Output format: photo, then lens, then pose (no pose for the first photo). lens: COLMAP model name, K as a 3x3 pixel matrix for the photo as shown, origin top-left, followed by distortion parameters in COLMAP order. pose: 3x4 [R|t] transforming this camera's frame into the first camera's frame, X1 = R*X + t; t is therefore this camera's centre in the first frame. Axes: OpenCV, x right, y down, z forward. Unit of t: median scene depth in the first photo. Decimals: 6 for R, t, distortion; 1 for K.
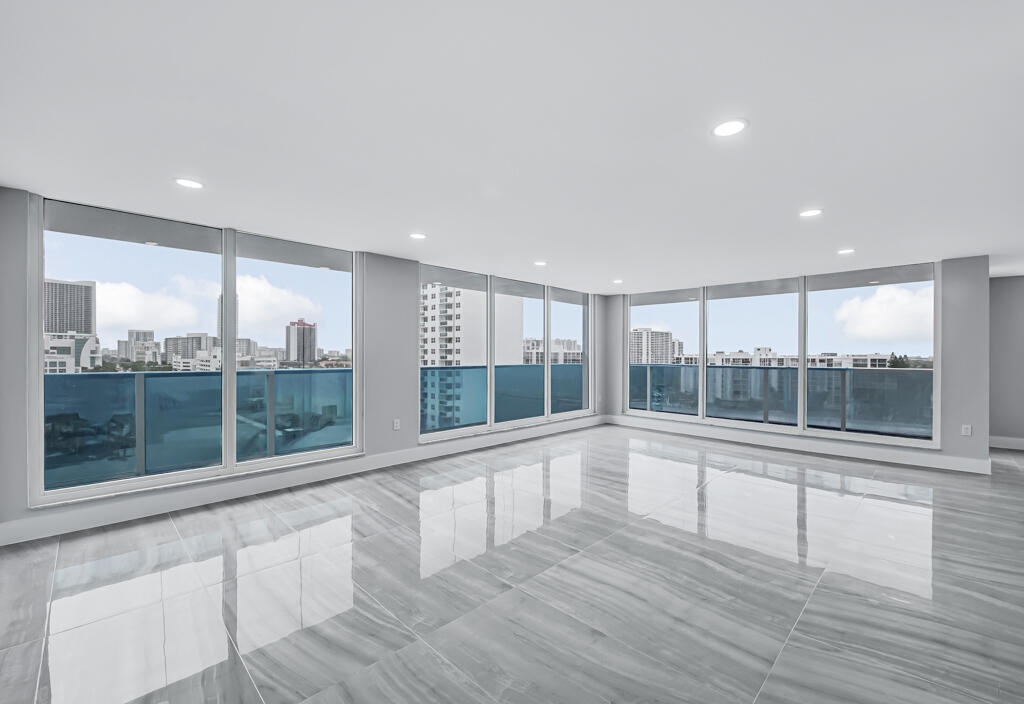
lens RADIAL K [[426.0, 0, 517.4], [0, 426.0, 344.9], [0, 0, 1]] dist [-0.016108, -0.000950]
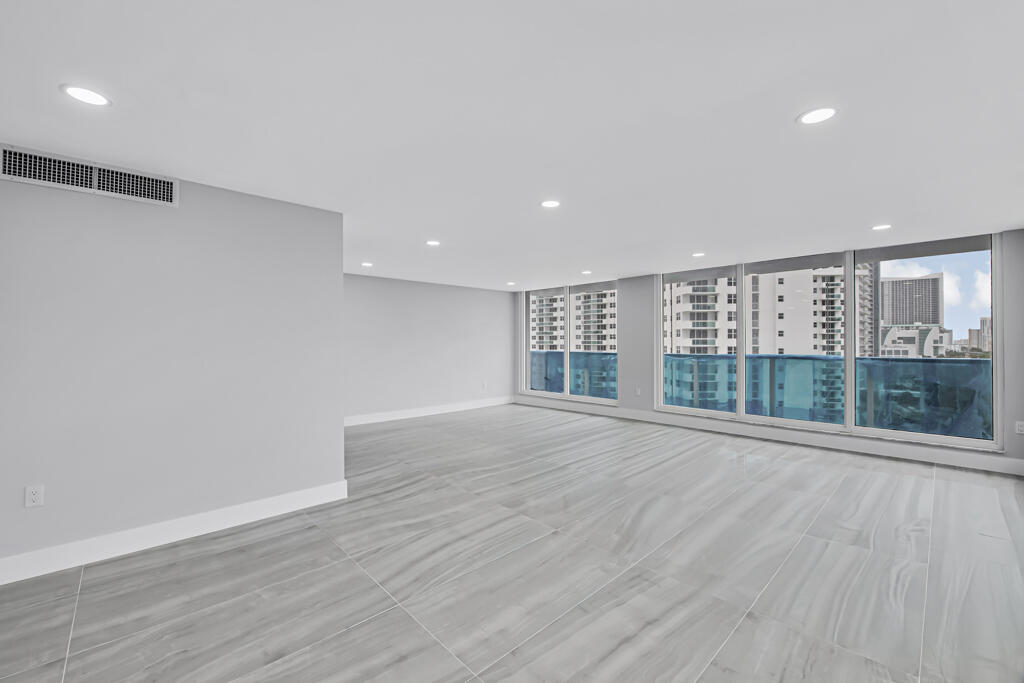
lens RADIAL K [[415.3, 0, 511.4], [0, 415.3, 340.1], [0, 0, 1]] dist [-0.018112, -0.000179]
pose [[-0.036839, -0.006333, -0.999301, 2.066901], [0.019397, 0.999787, -0.007052, 0.032342], [0.999133, -0.019643, -0.036708, 1.167963]]
